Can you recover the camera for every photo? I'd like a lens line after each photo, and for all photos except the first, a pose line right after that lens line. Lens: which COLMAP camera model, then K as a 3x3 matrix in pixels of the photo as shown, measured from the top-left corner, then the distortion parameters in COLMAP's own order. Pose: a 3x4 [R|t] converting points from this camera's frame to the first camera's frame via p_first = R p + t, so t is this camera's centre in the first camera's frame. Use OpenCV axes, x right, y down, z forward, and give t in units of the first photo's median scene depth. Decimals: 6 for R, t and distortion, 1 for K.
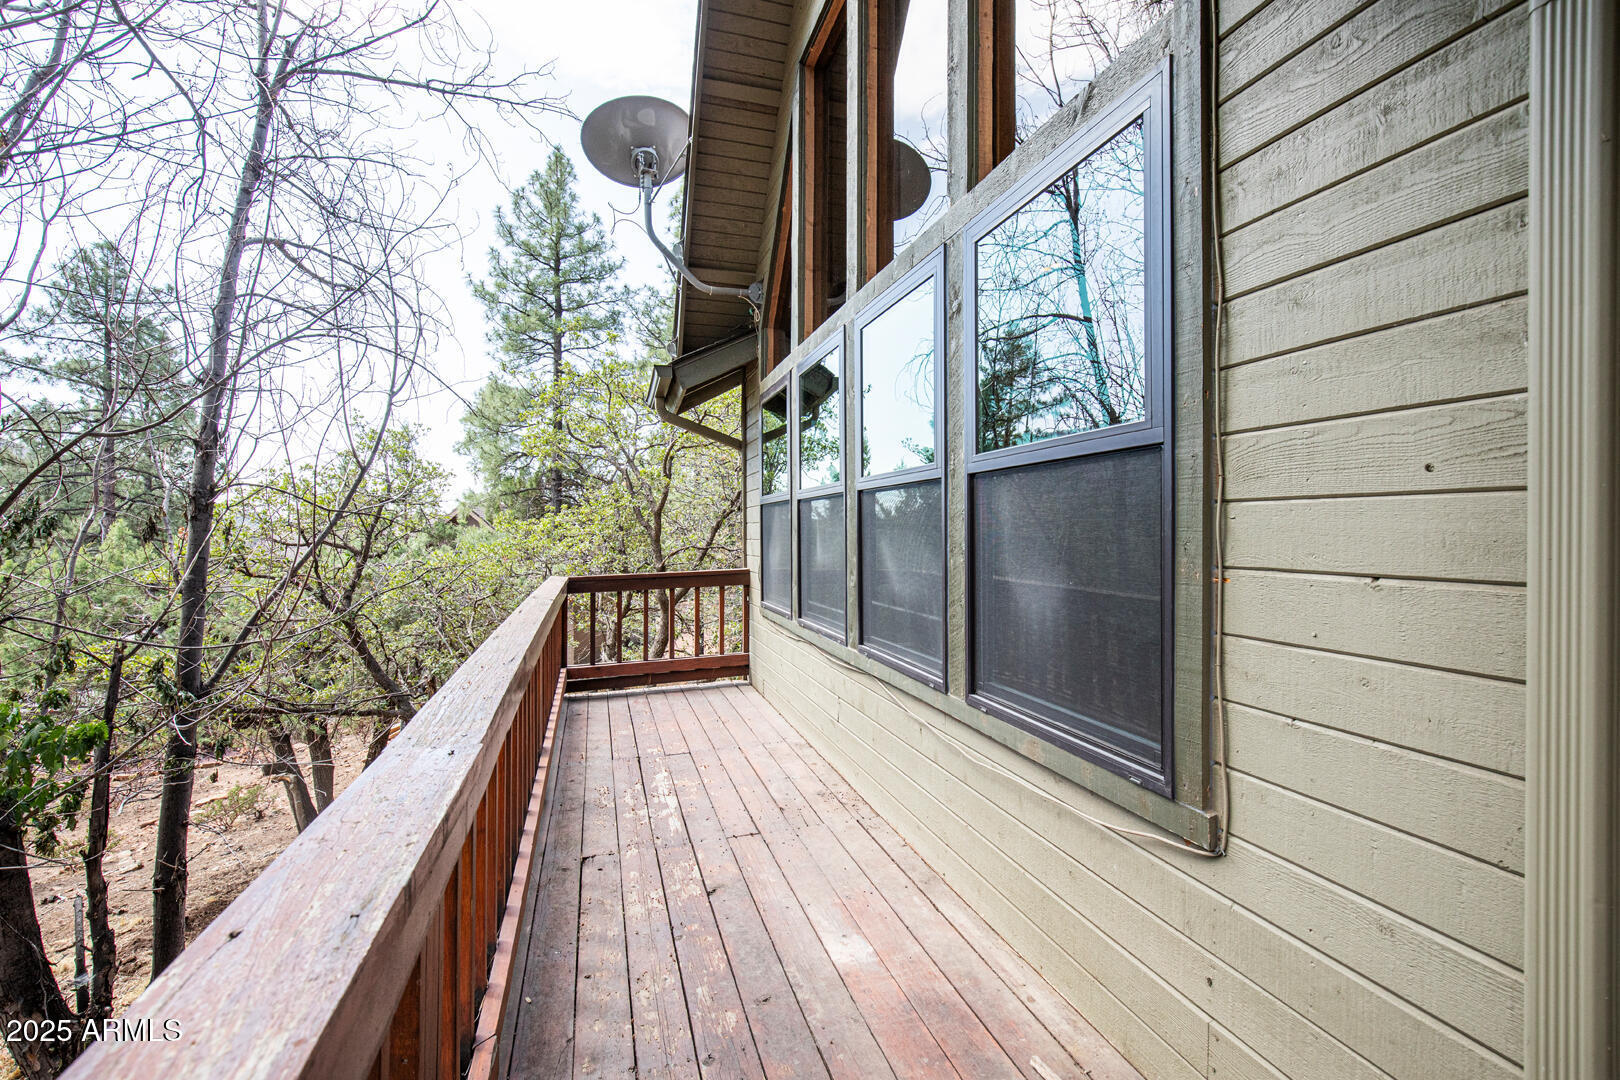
lens RADIAL K [[726.6, 0, 817.3], [0, 726.6, 533.8], [0, 0, 1]] dist [-0.006073, -0.000286]
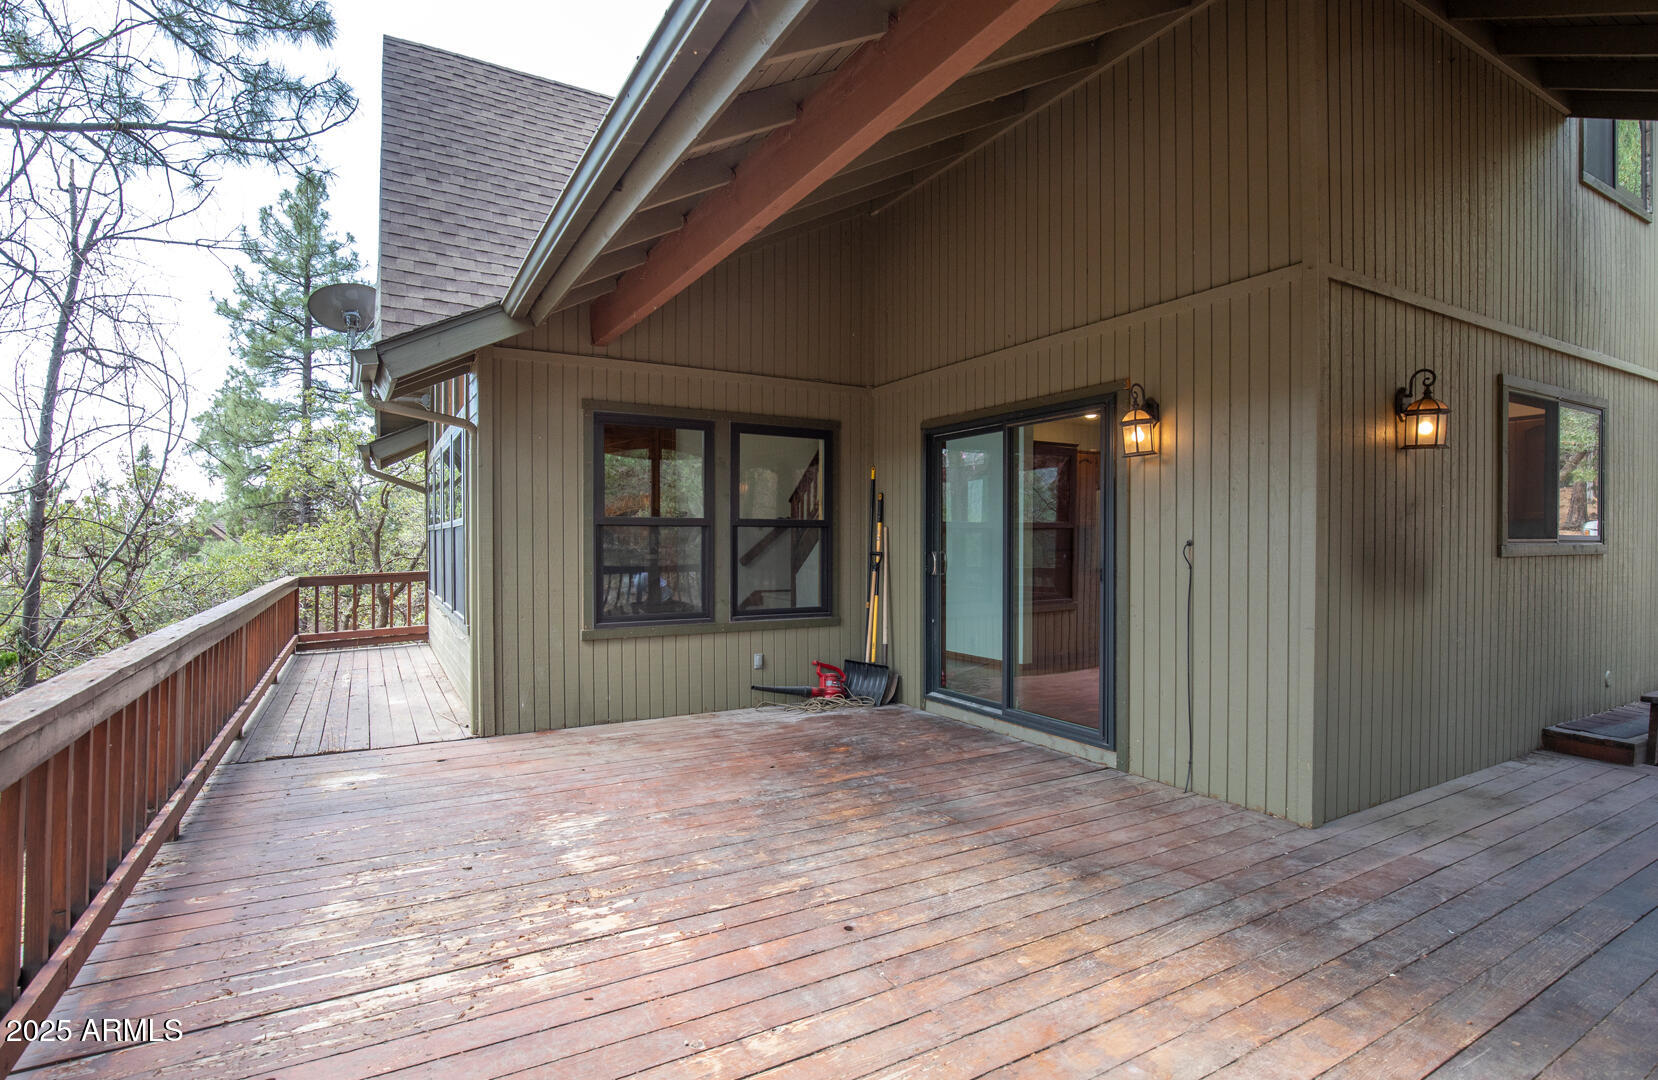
lens RADIAL K [[808.5, 0, 823.9], [0, 808.5, 541.0], [0, 0, 1]] dist [-0.016019, -0.000620]
pose [[0.976008, 0.001121, 0.217733, 0.111606], [-0.000304, 0.999993, -0.003788, -0.003671], [-0.217735, 0.003631, 0.976001, -0.271758]]
